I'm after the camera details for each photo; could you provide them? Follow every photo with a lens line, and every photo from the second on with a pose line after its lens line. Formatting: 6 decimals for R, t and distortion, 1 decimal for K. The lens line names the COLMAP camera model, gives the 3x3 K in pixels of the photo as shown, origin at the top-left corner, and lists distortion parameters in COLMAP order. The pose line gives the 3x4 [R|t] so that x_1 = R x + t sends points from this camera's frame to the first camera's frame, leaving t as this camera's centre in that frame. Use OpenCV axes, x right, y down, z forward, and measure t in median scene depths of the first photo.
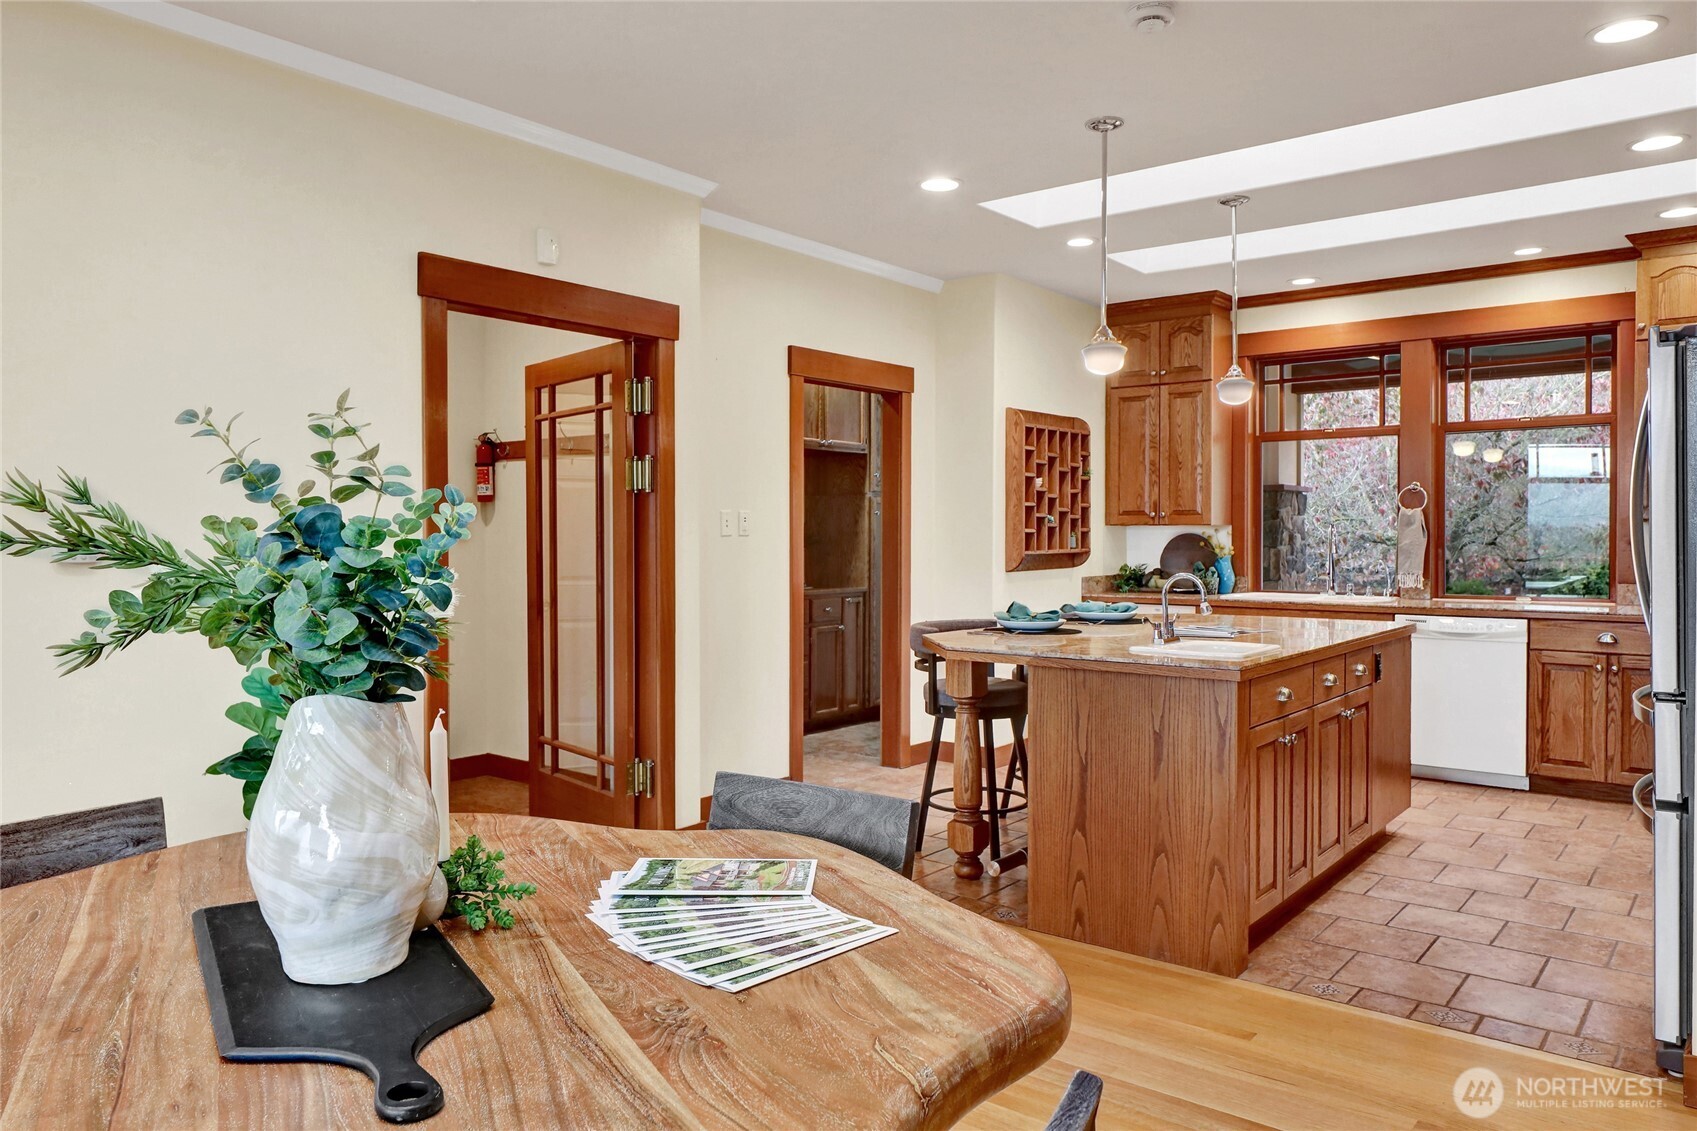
lens RADIAL K [[1176.7, 0, 843.9], [0, 1176.7, 544.2], [0, 0, 1]] dist [0.006851, 0.000179]
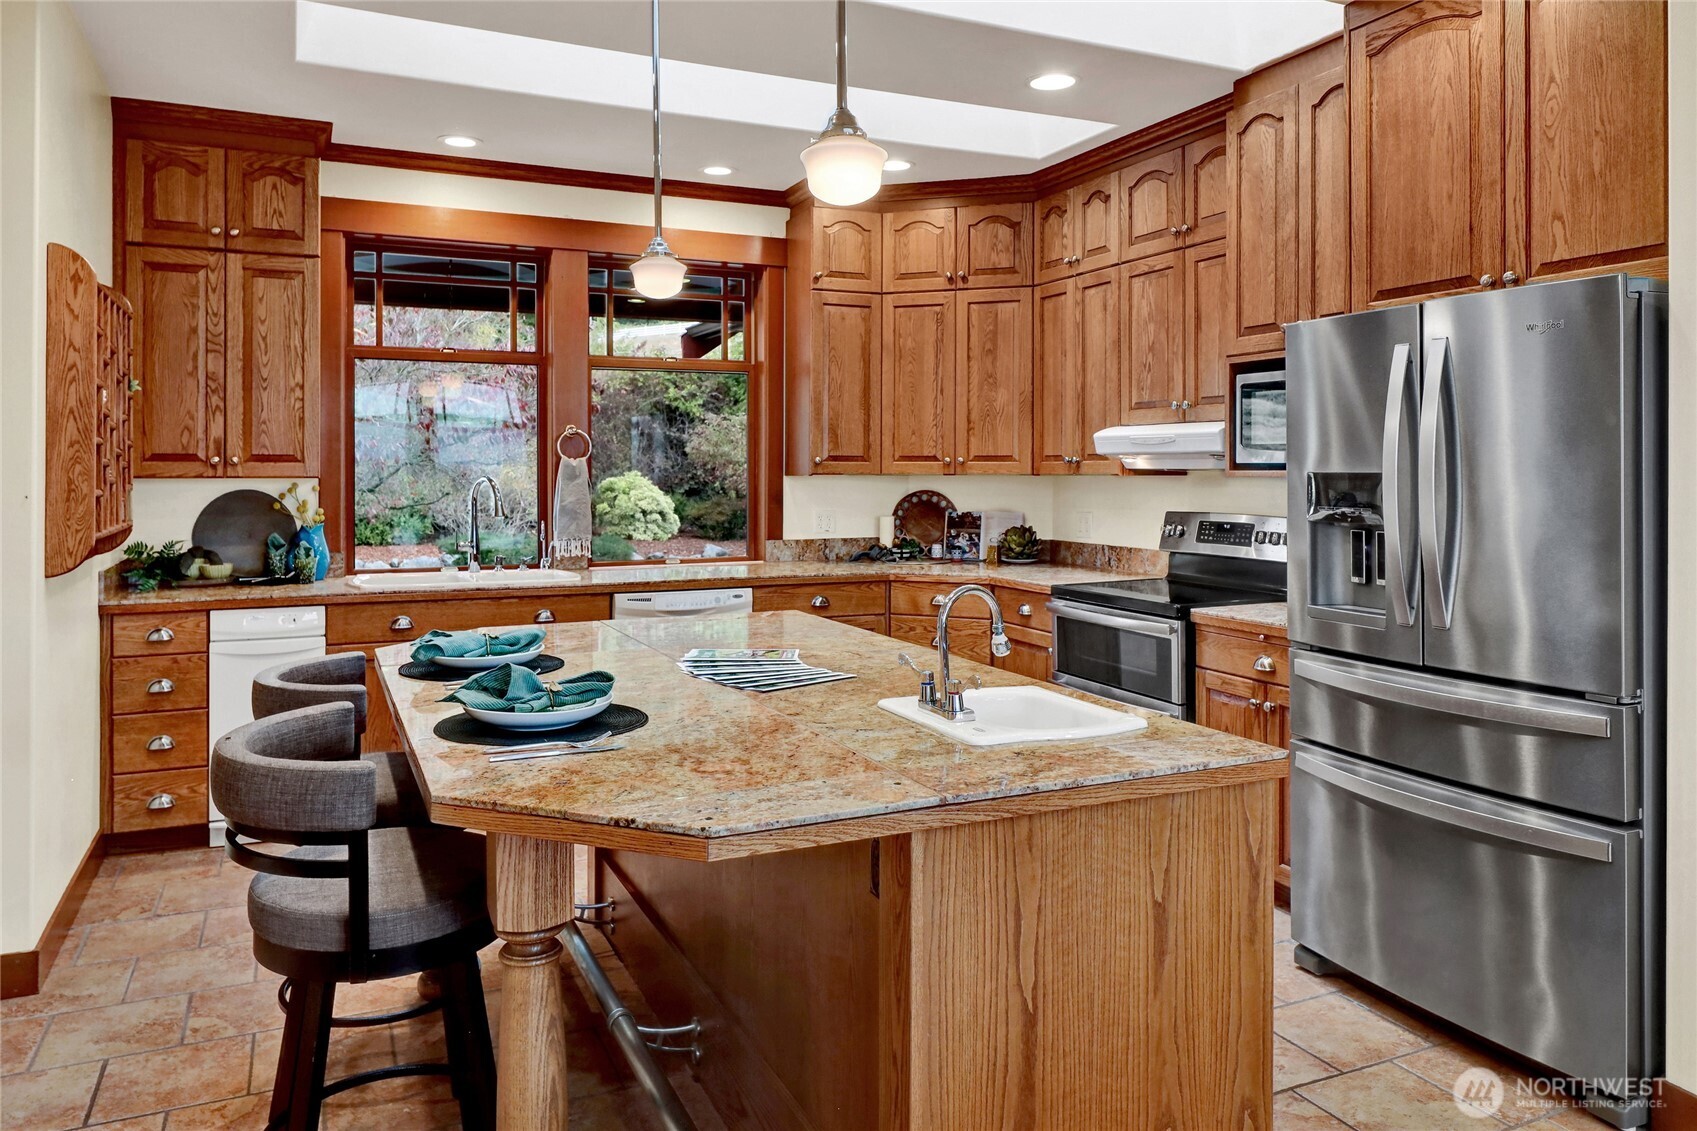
lens RADIAL K [[1150.9, 0, 848.5], [0, 1150.9, 464.4], [0, 0, 1]] dist [0.006958, -0.000191]
pose [[0.445573, 0.006387, 0.895223, -0.138440], [0.004230, 0.999948, -0.009240, -0.017546], [-0.895236, 0.007904, 0.445523, 0.473069]]
